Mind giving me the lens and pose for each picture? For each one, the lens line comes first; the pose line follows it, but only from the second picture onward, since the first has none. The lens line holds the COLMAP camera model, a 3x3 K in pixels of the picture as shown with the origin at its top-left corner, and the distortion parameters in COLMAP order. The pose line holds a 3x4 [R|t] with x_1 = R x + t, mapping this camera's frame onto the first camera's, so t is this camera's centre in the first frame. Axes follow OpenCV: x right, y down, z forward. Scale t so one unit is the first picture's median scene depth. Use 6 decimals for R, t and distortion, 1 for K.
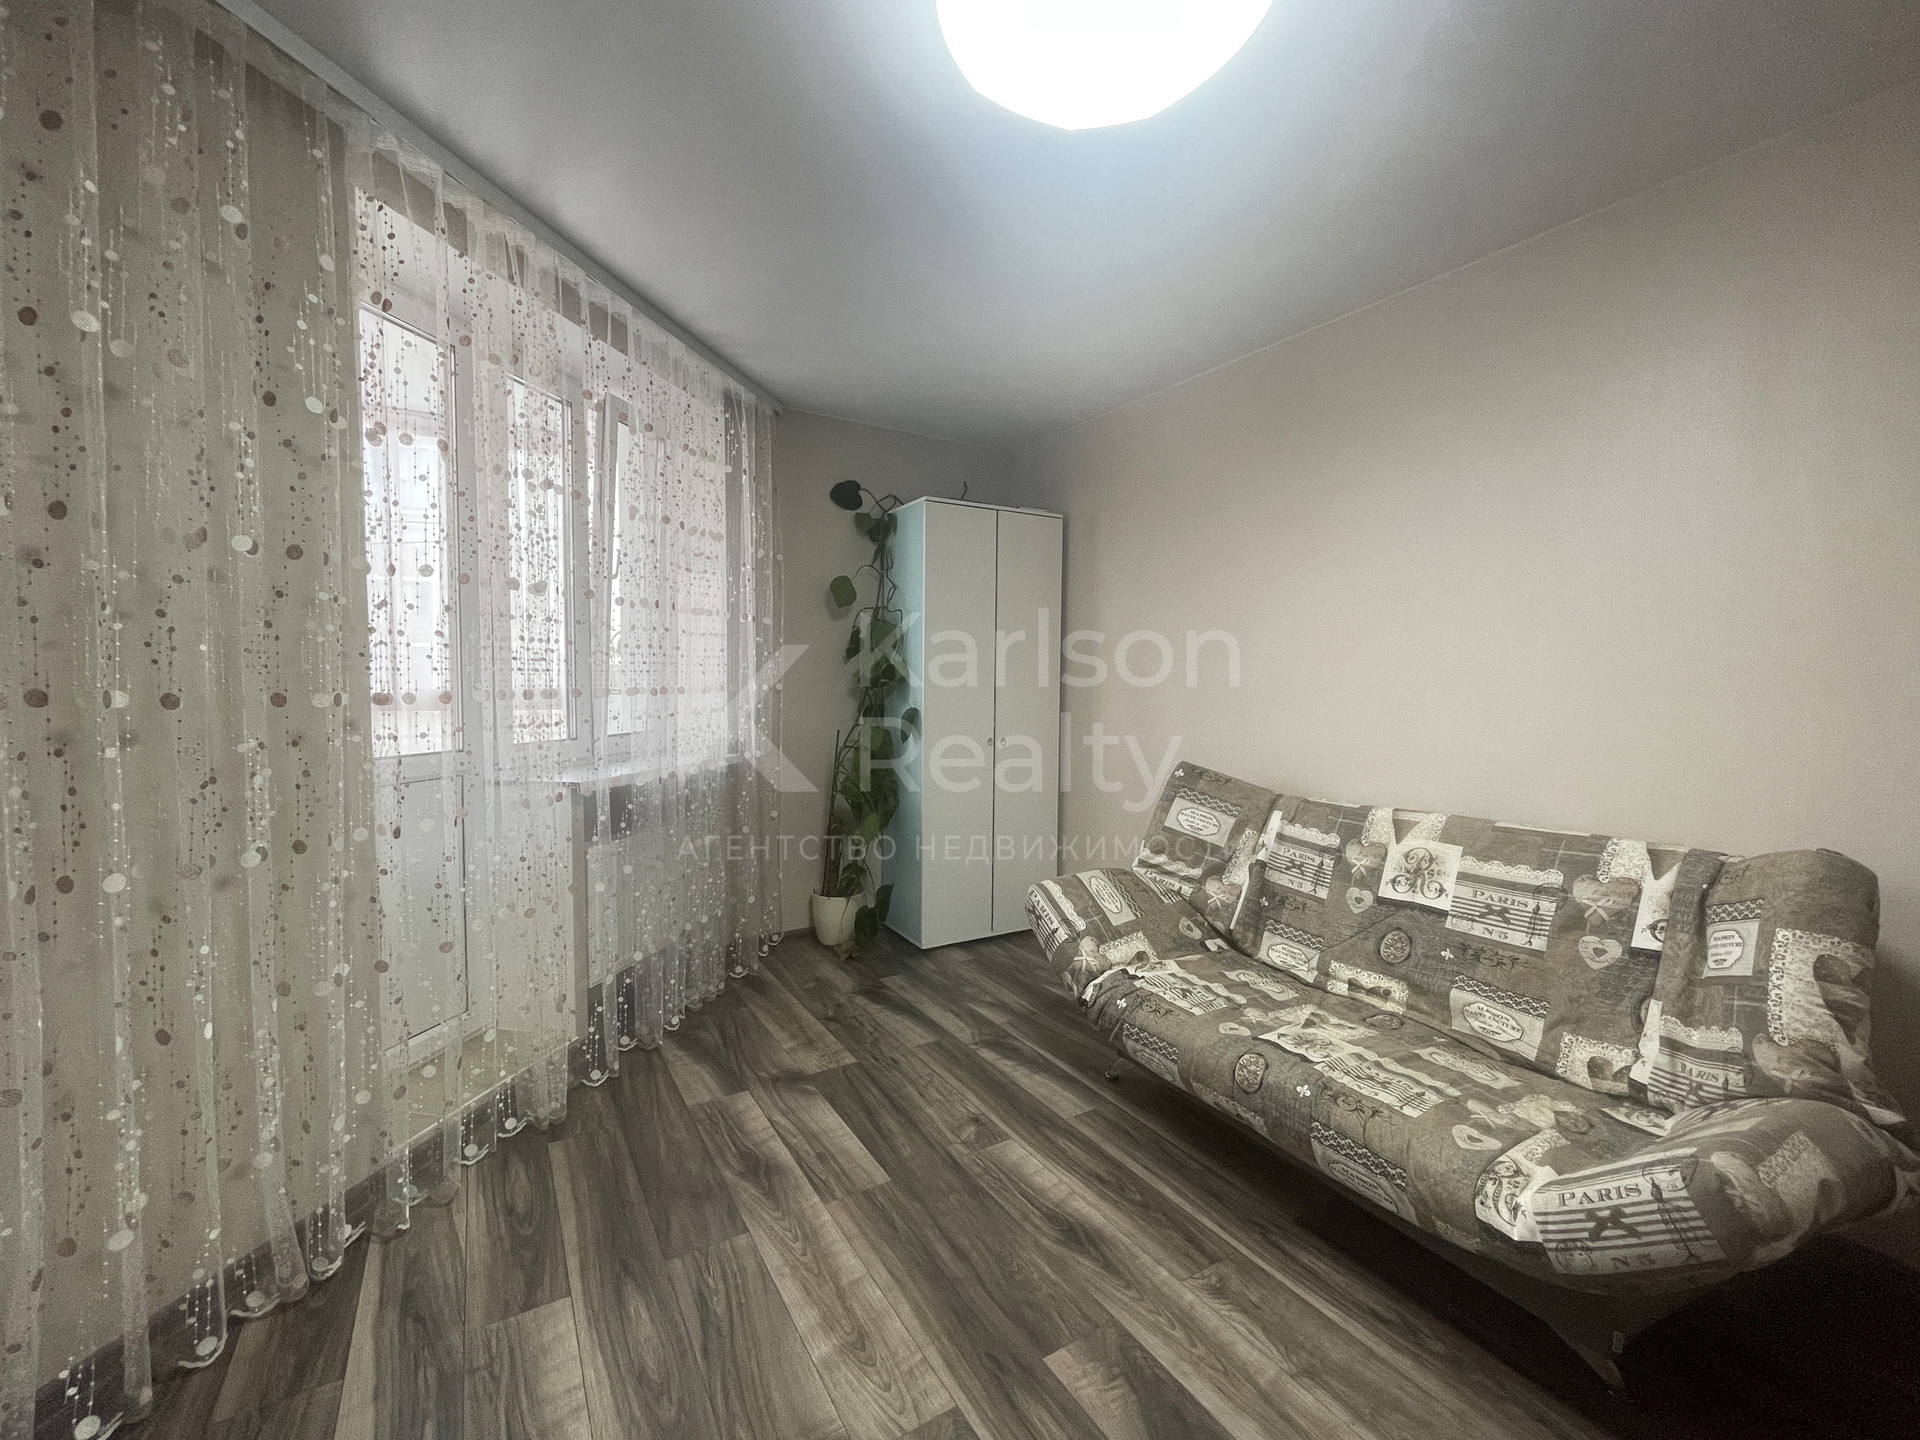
lens RADIAL K [[780.0, 0, 960.0], [0, 780.0, 720.0], [0, 0, 1]] dist [-0.004355, 0.000494]
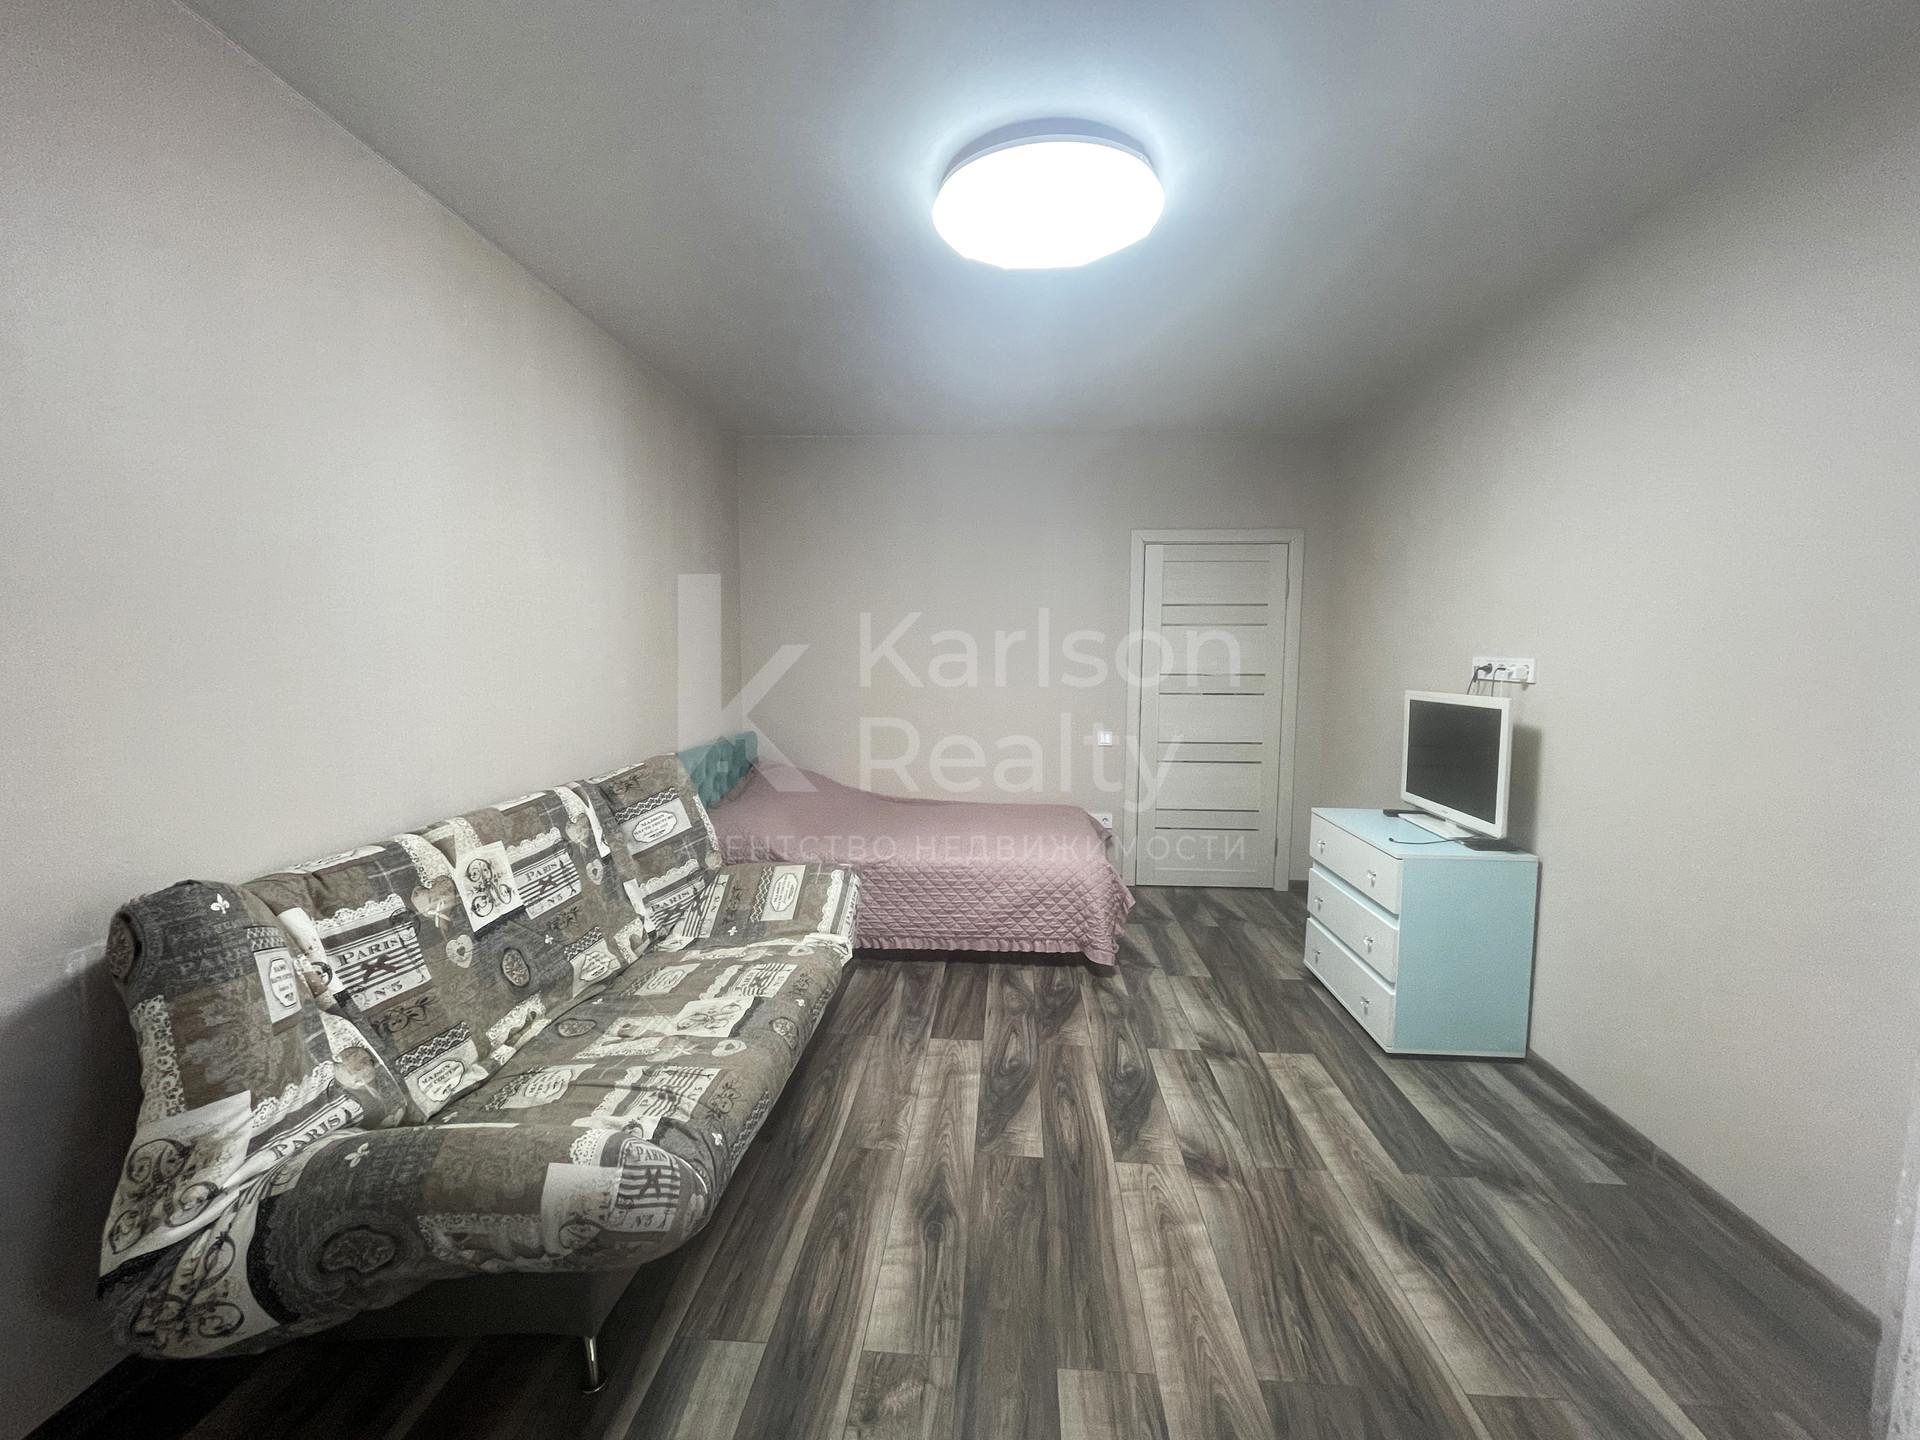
lens RADIAL K [[780.0, 0, 960.0], [0, 780.0, 720.0], [0, 0, 1]] dist [-0.004355, 0.000494]
pose [[-0.810793, -0.069572, 0.581184, -0.377517], [0.010905, 0.990943, 0.133837, -0.111379], [-0.585231, 0.114852, -0.802691, 1.494773]]
